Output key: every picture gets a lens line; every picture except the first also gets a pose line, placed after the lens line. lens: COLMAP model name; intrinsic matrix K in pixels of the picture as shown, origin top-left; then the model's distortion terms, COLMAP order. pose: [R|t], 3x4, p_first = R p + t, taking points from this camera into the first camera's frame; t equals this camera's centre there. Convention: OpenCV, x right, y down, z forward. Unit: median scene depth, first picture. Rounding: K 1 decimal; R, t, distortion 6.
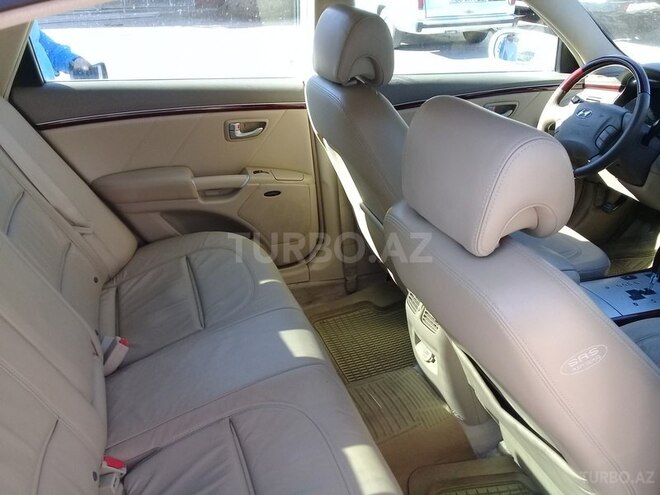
lens RADIAL K [[601.9, 0, 330.0], [0, 601.9, 247.5], [0, 0, 1]] dist [0.122623, -0.265258]
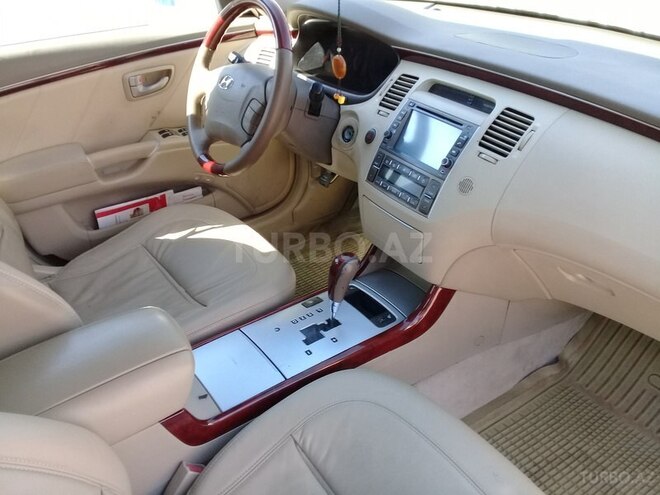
lens RADIAL K [[601.9, 0, 330.0], [0, 601.9, 247.5], [0, 0, 1]] dist [0.122623, -0.265258]
pose [[0.952900, -0.195719, 0.231681, 0.312283], [0.170283, 0.977395, 0.125310, -0.093834], [-0.250969, -0.079957, 0.964687, 0.252624]]
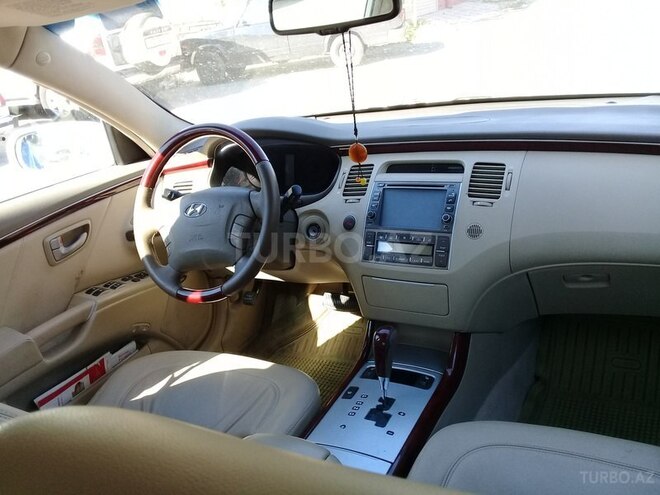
lens RADIAL K [[601.9, 0, 330.0], [0, 601.9, 247.5], [0, 0, 1]] dist [0.122623, -0.265258]
pose [[0.706555, -0.355387, 0.611947, 0.075726], [0.431430, 0.901783, 0.025579, -0.123471], [-0.560935, 0.245940, 0.790485, 0.346204]]
